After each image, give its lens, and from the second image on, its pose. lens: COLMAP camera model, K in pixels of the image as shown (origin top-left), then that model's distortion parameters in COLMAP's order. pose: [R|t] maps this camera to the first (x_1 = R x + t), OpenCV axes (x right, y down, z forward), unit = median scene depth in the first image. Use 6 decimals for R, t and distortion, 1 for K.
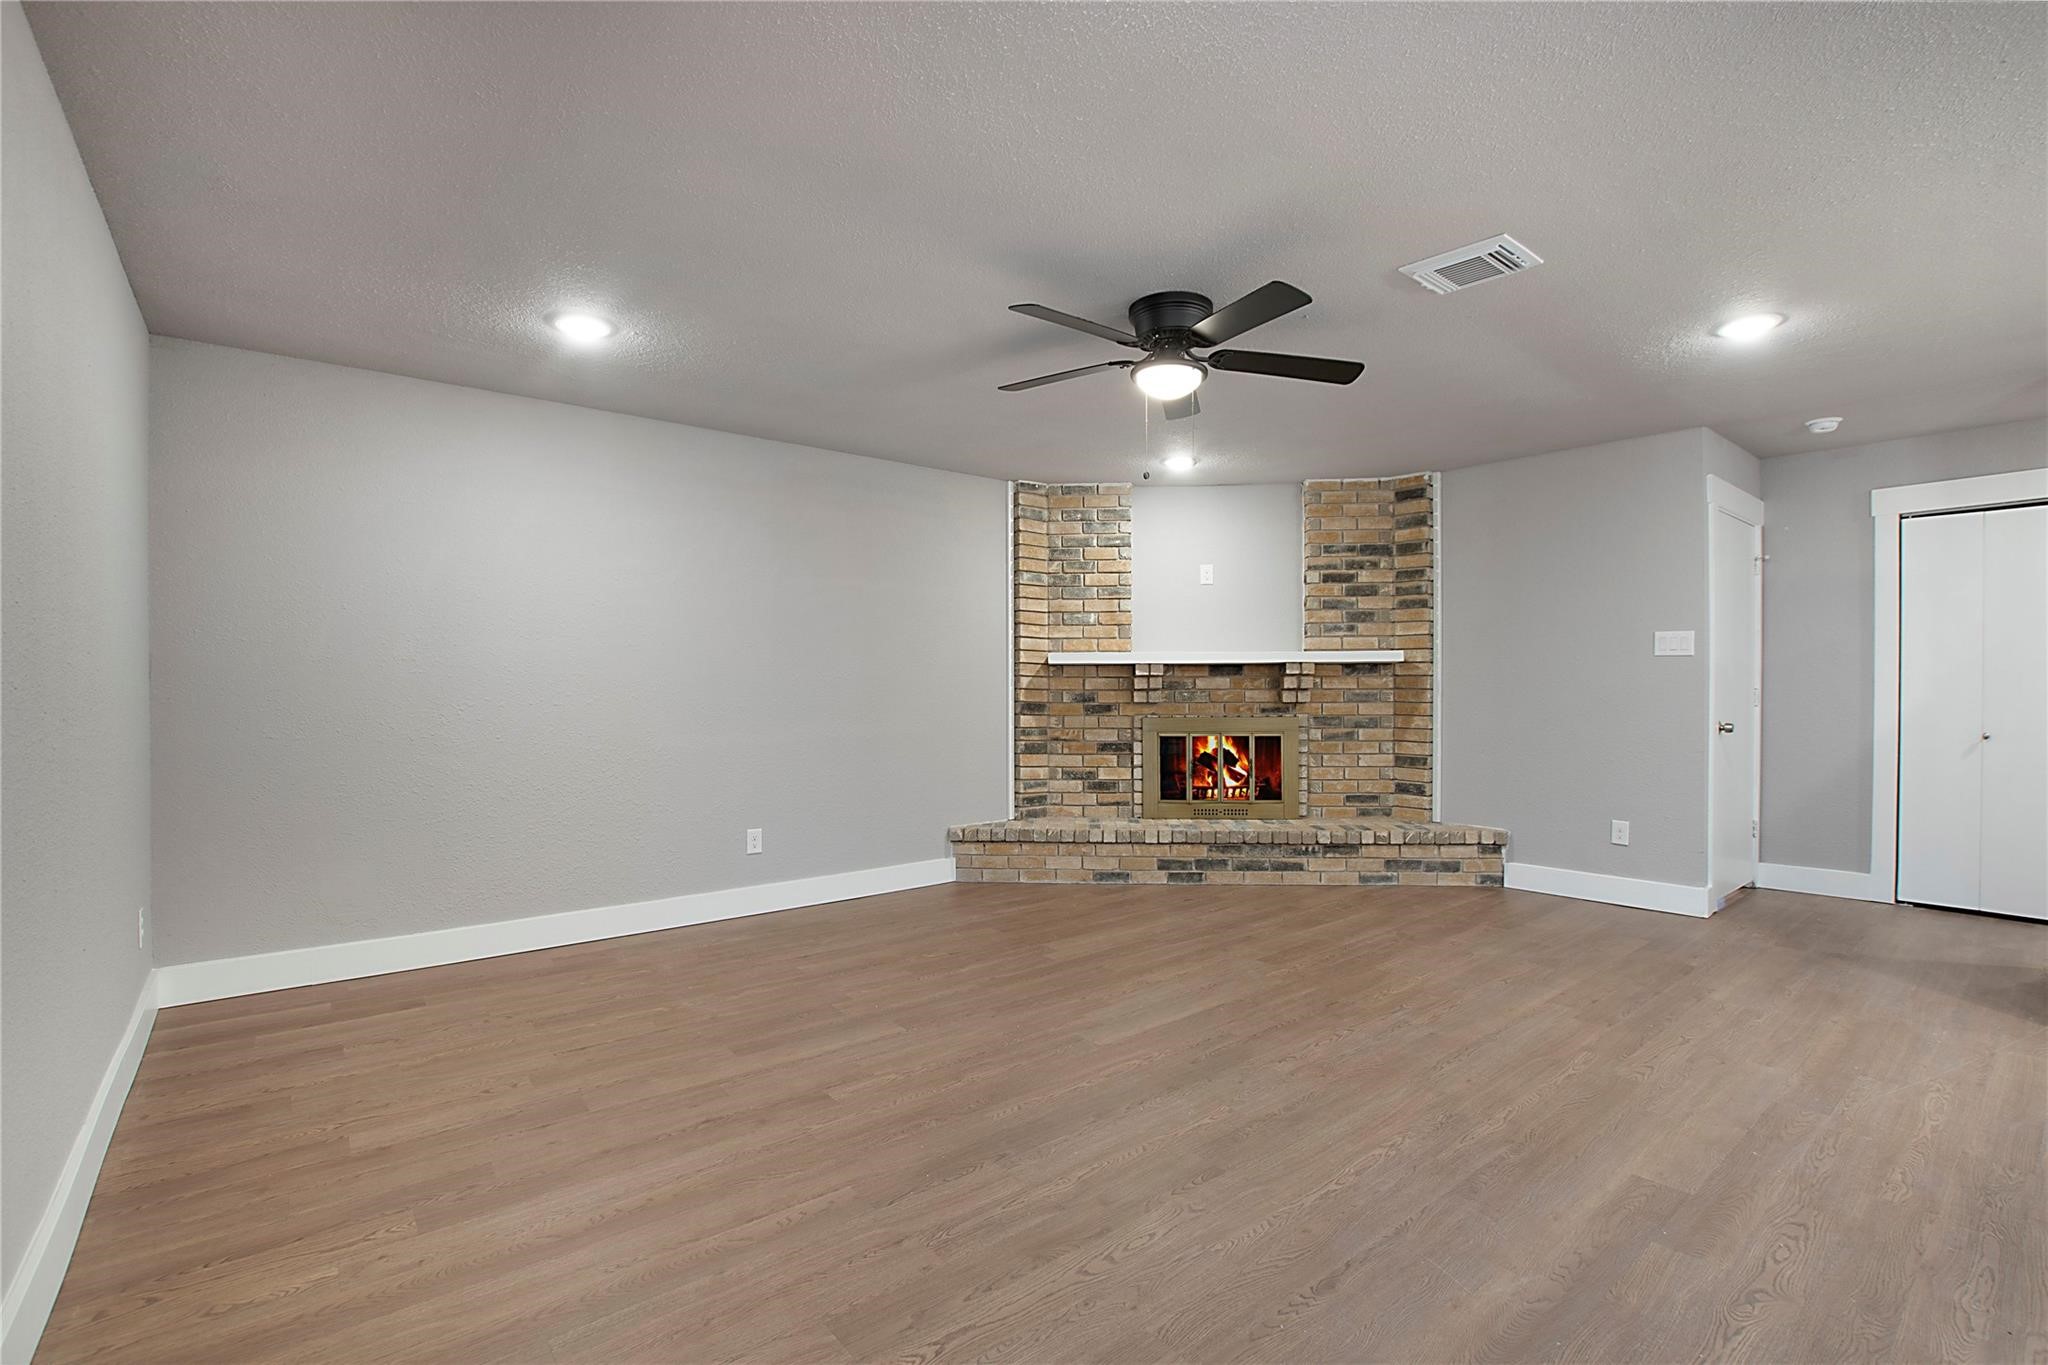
lens RADIAL K [[911.4, 0, 1013.6], [0, 911.4, 688.6], [0, 0, 1]] dist [-0.025240, 0.000876]
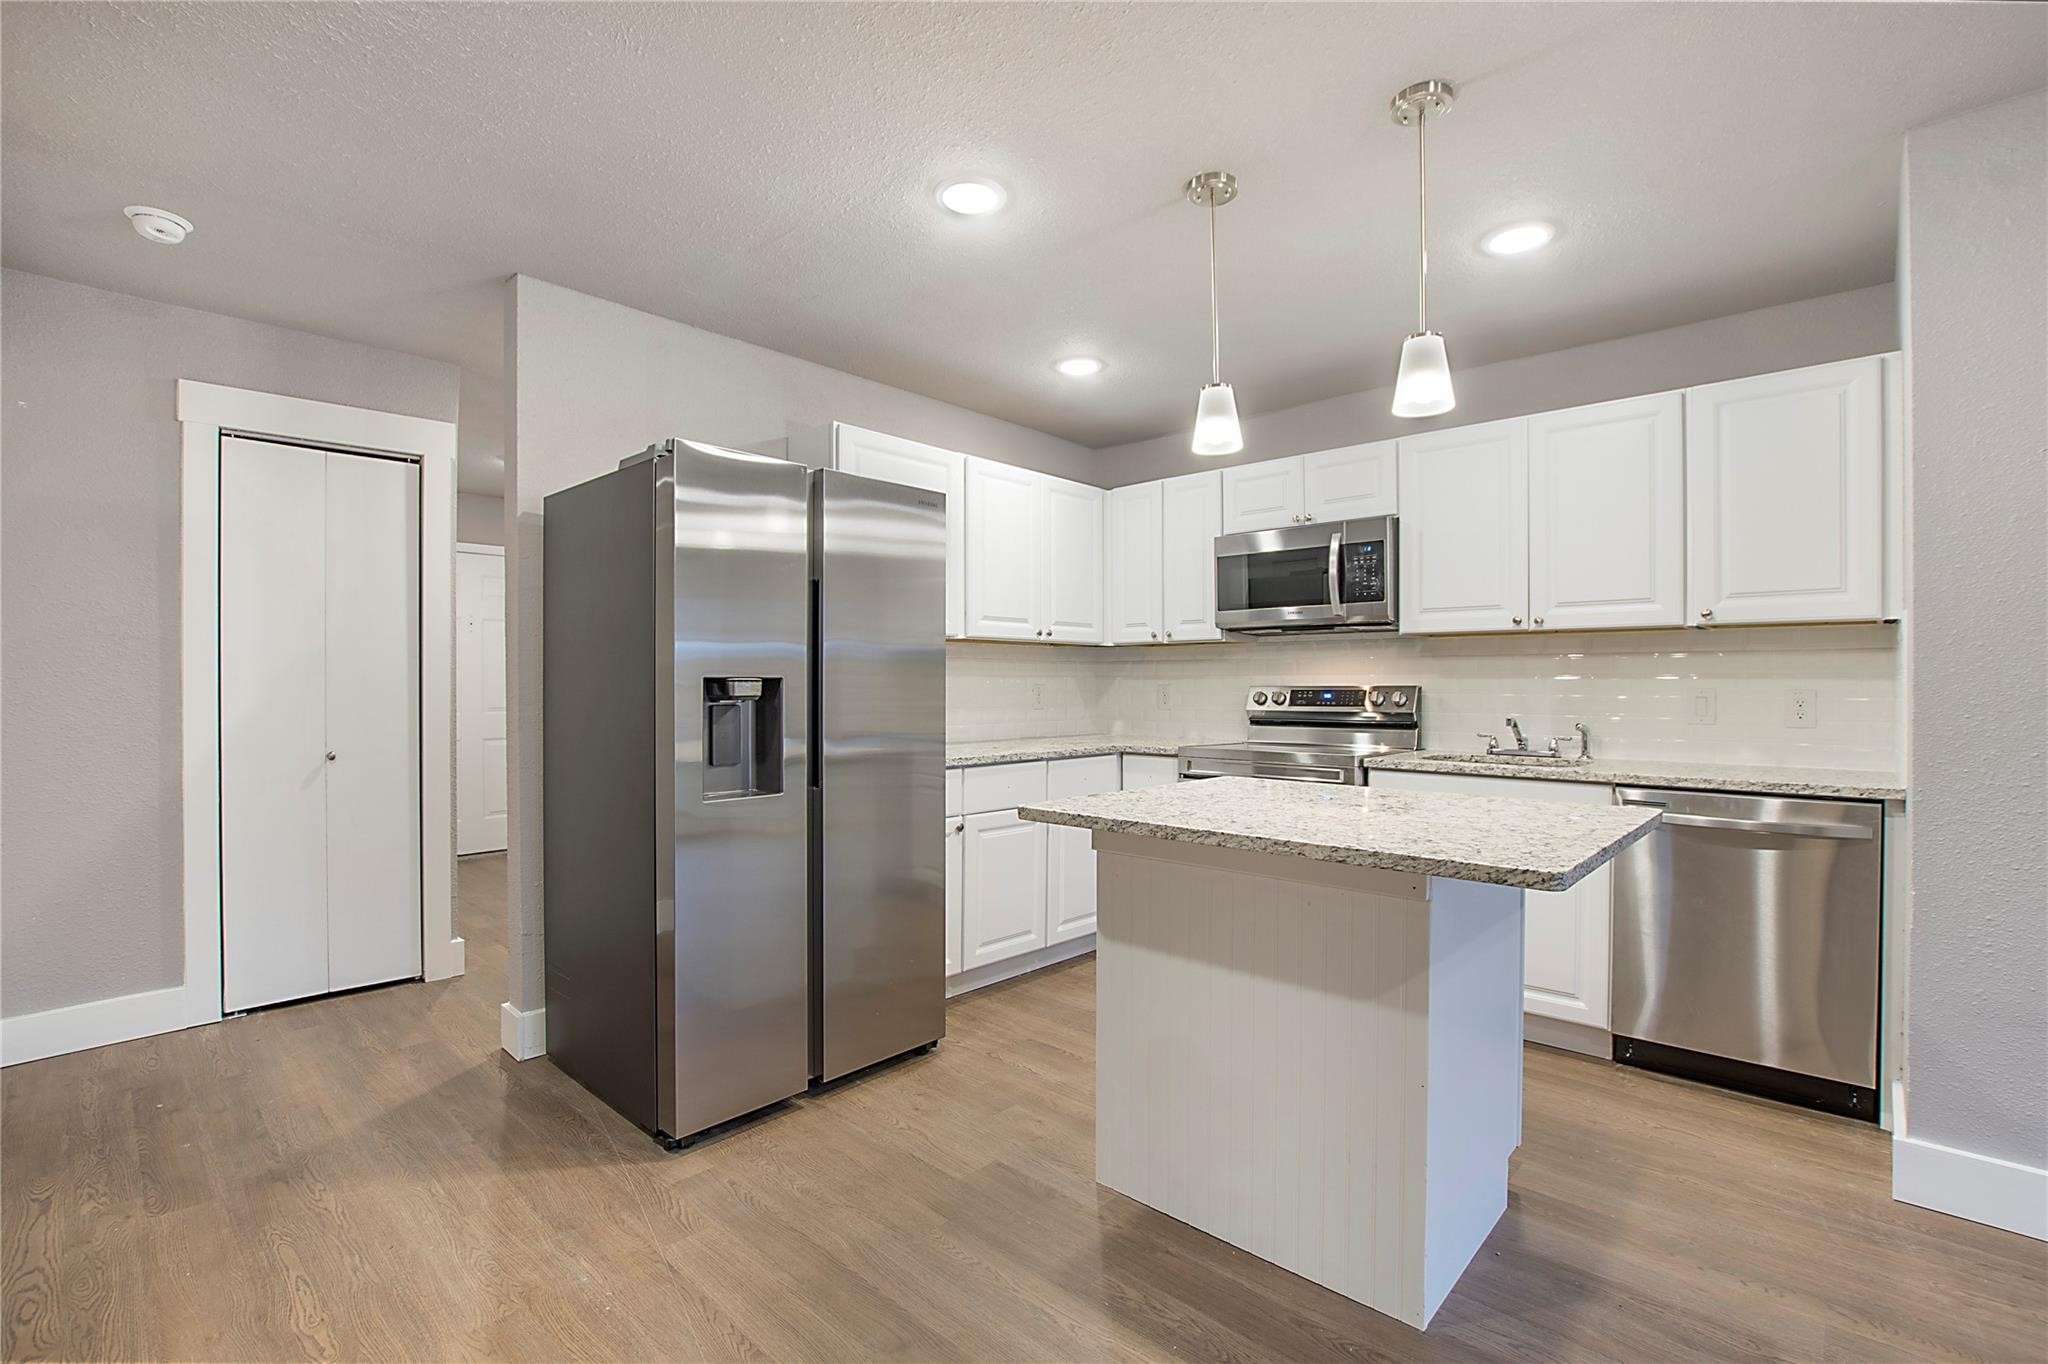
lens RADIAL K [[911.4, 0, 1013.7], [0, 911.4, 691.1], [0, 0, 1]] dist [-0.025240, 0.000876]
pose [[-0.130760, -0.009263, 0.991371, 0.221554], [0.005268, 0.999936, 0.010038, -0.004035], [-0.991400, 0.006535, -0.130703, 0.423389]]
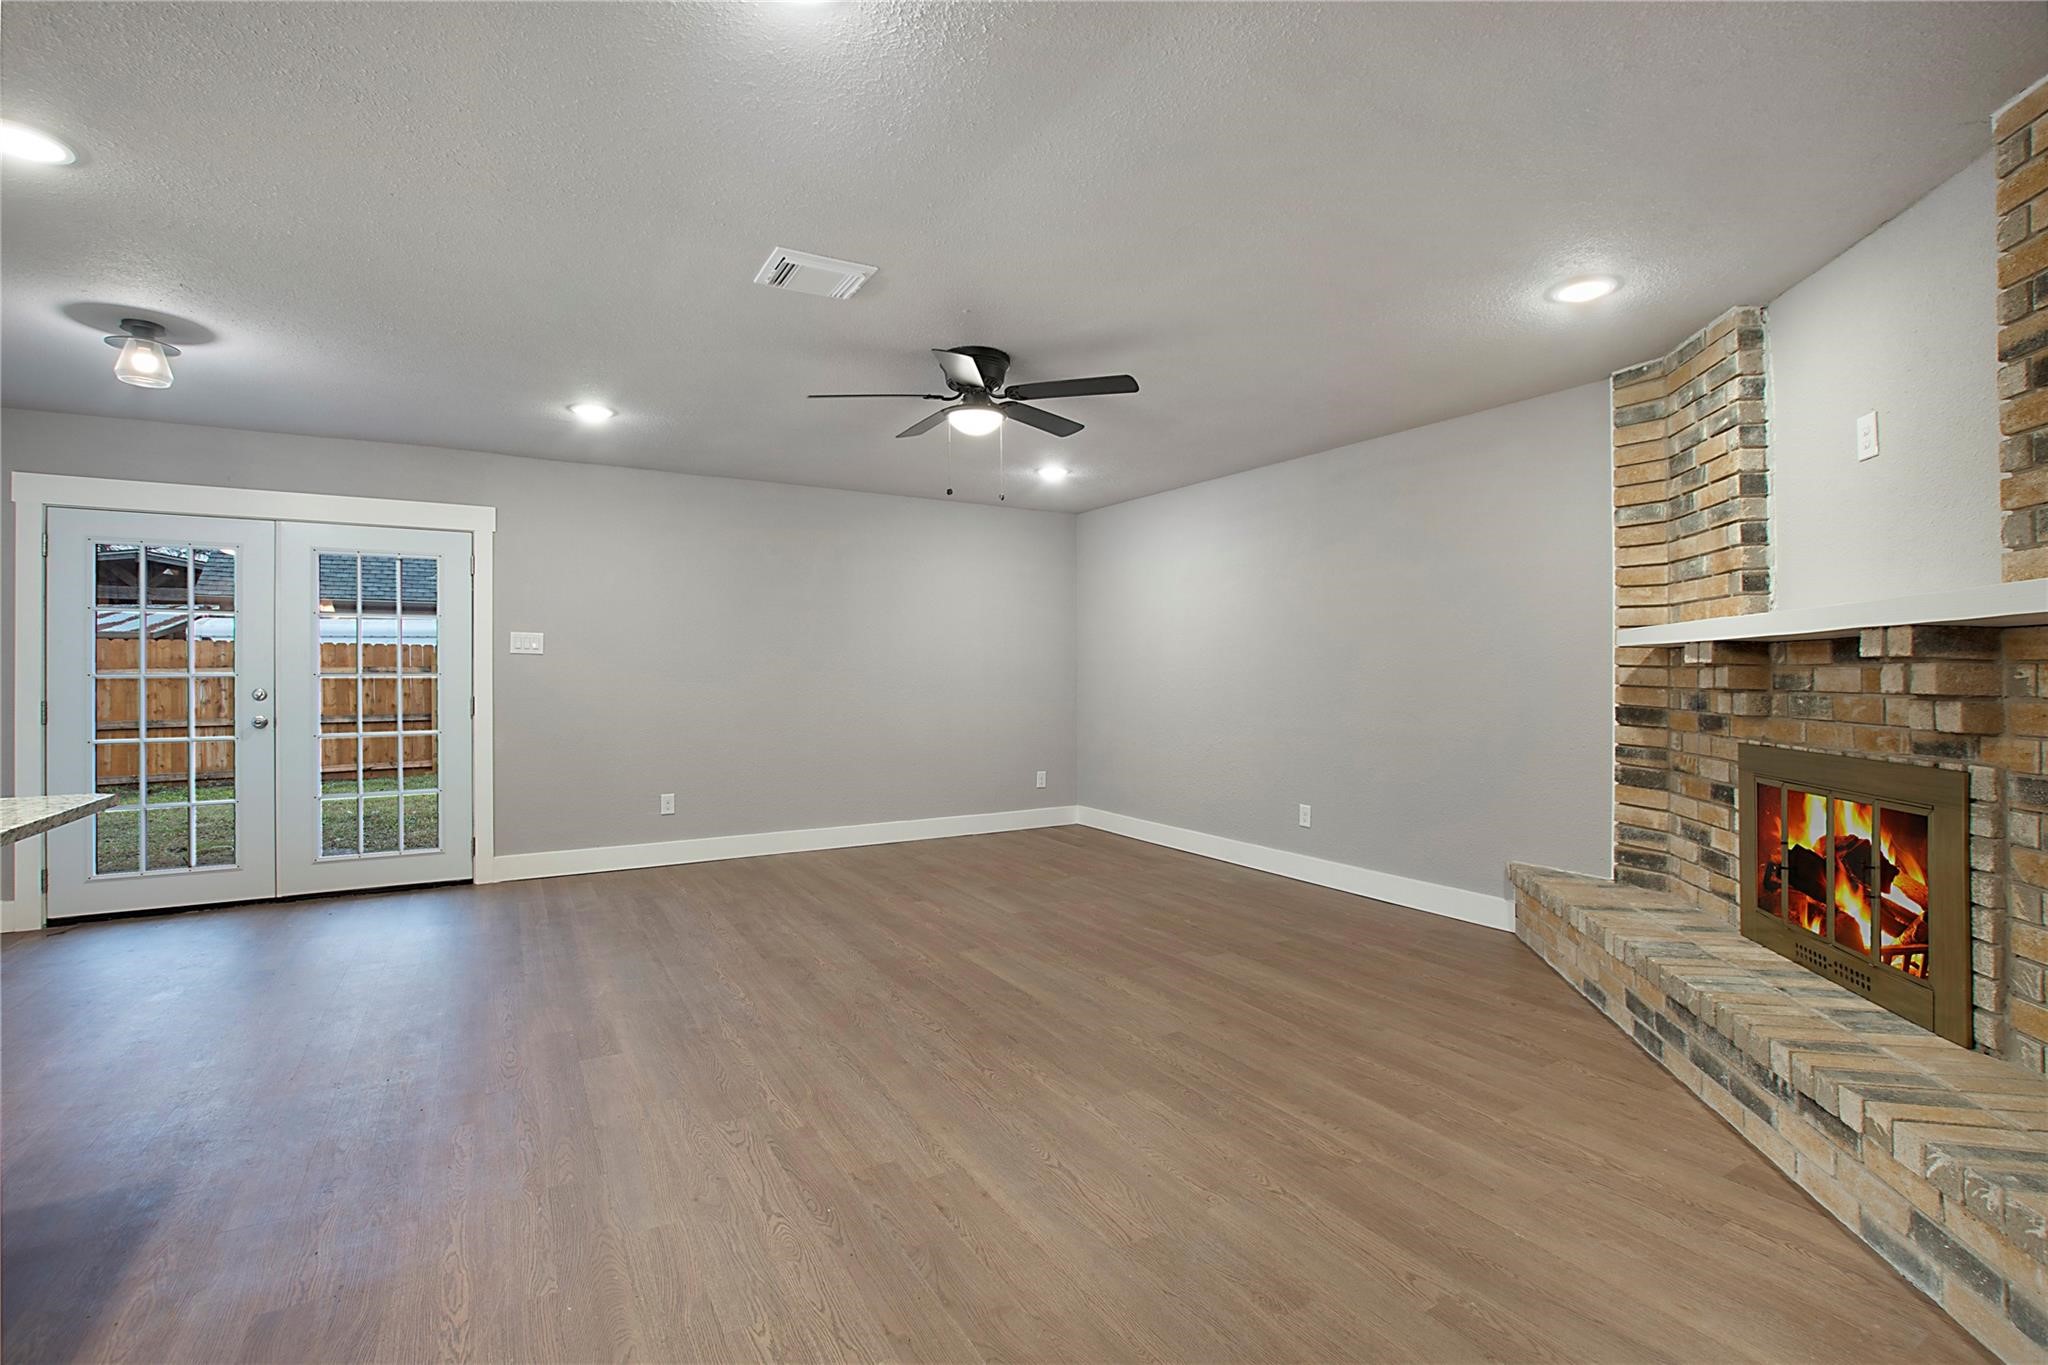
lens RADIAL K [[911.4, 0, 1012.6], [0, 911.4, 663.6], [0, 0, 1]] dist [-0.025240, 0.000876]
pose [[-0.146858, -0.009122, -0.989116, 0.747091], [-0.008021, 0.999936, -0.008031, -0.007051], [0.989125, 0.006754, -0.146922, 0.682949]]
